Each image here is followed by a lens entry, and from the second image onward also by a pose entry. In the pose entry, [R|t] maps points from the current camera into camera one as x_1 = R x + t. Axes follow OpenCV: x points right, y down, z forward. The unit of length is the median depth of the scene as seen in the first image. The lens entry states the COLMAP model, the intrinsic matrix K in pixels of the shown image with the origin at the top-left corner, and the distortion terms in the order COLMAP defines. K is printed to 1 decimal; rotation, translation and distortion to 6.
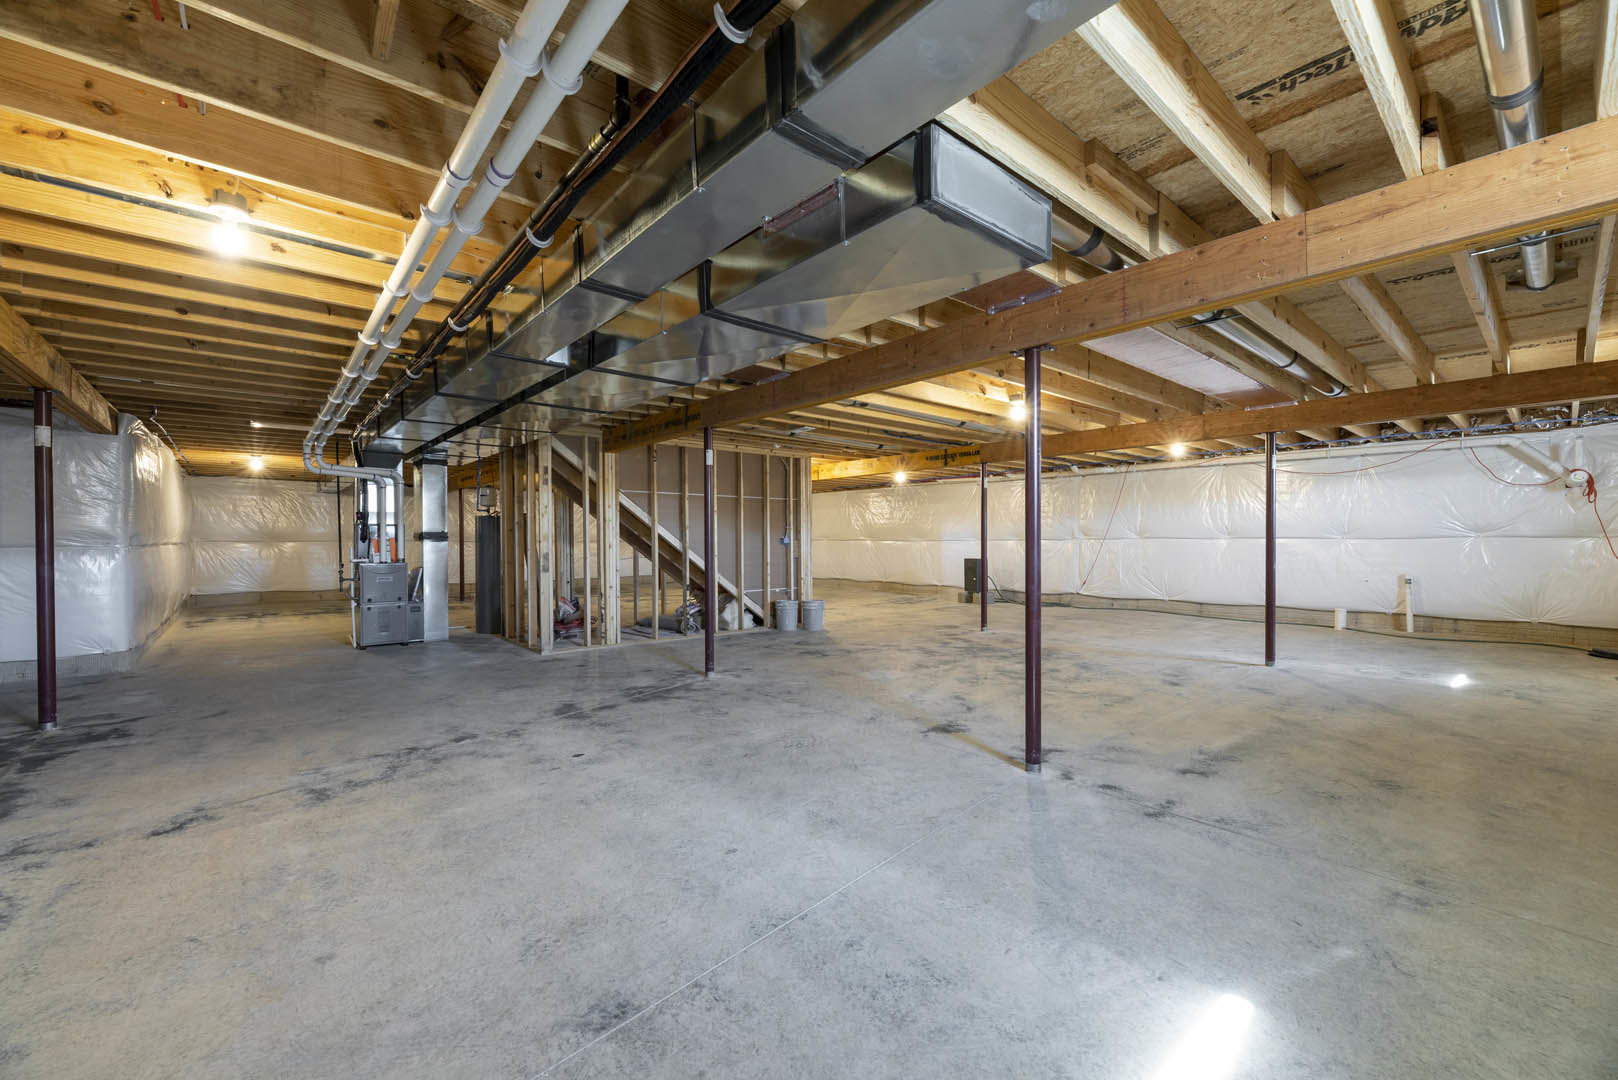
lens RADIAL K [[655.4, 0, 814.6], [0, 655.4, 534.1], [0, 0, 1]] dist [-0.001379, 0.000147]
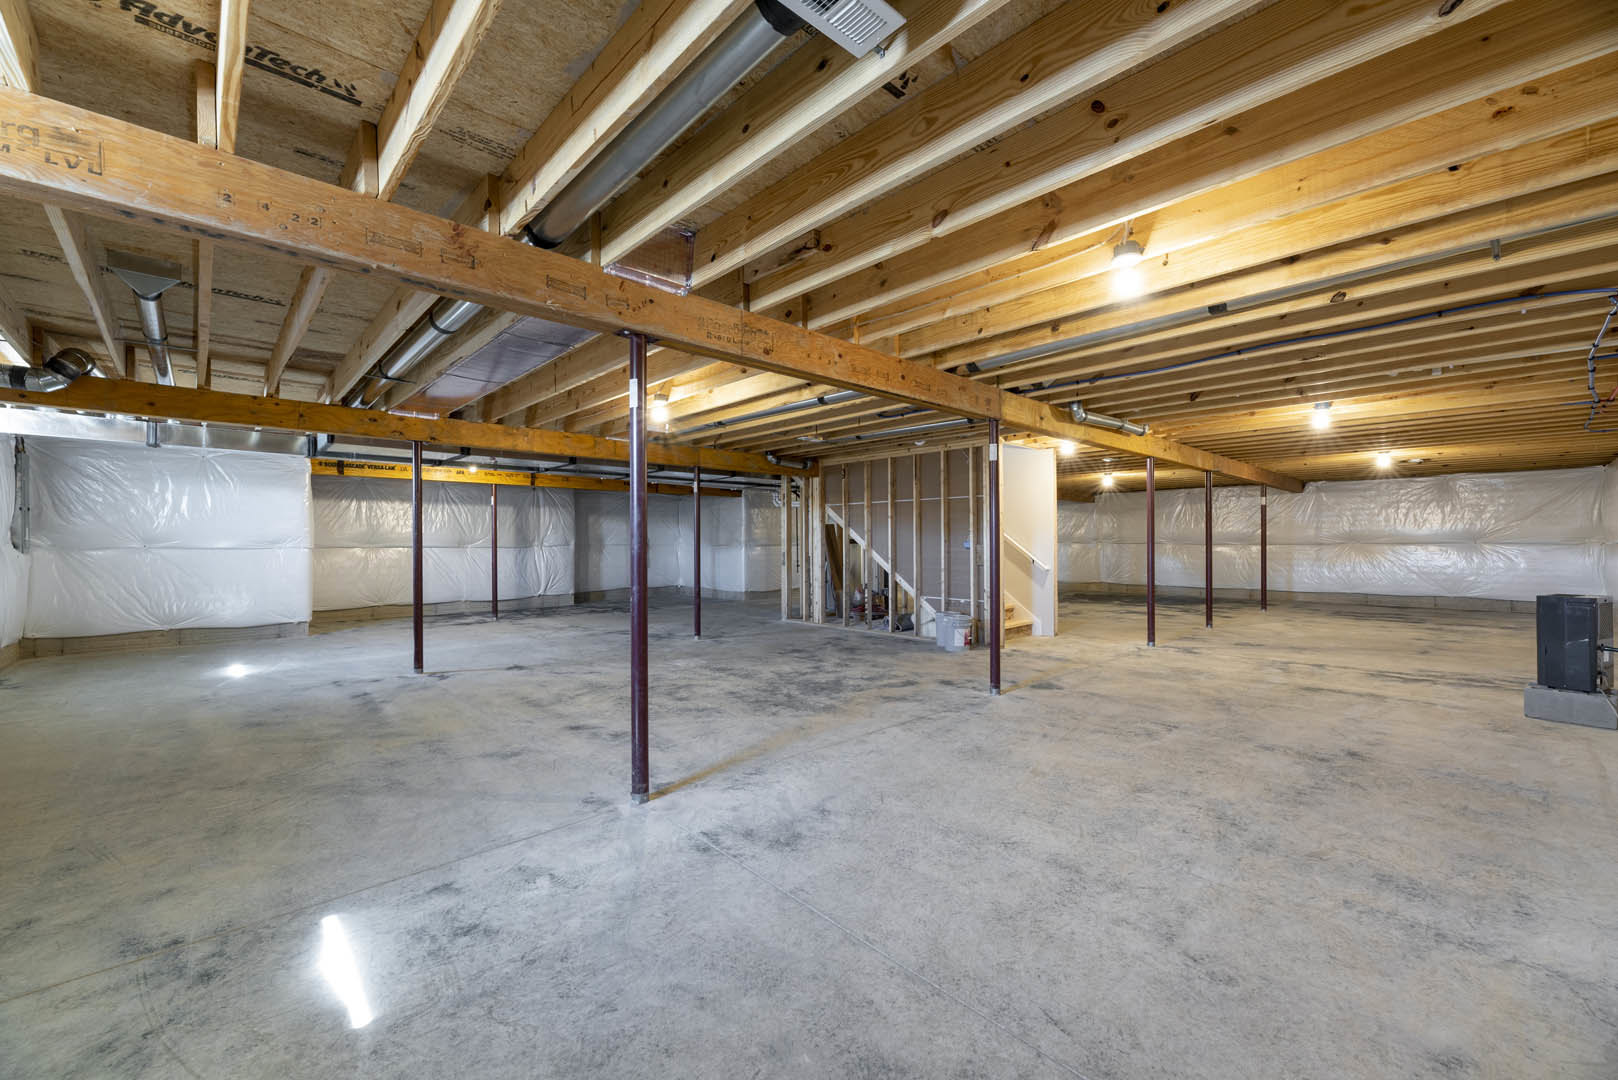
lens RADIAL K [[655.4, 0, 813.5], [0, 655.4, 540.5], [0, 0, 1]] dist [-0.001379, 0.000147]
pose [[0.048628, -0.000083, -0.998817, 1.744710], [-0.013118, 0.999914, -0.000722, 0.008786], [0.998731, 0.013137, 0.048623, 1.707775]]
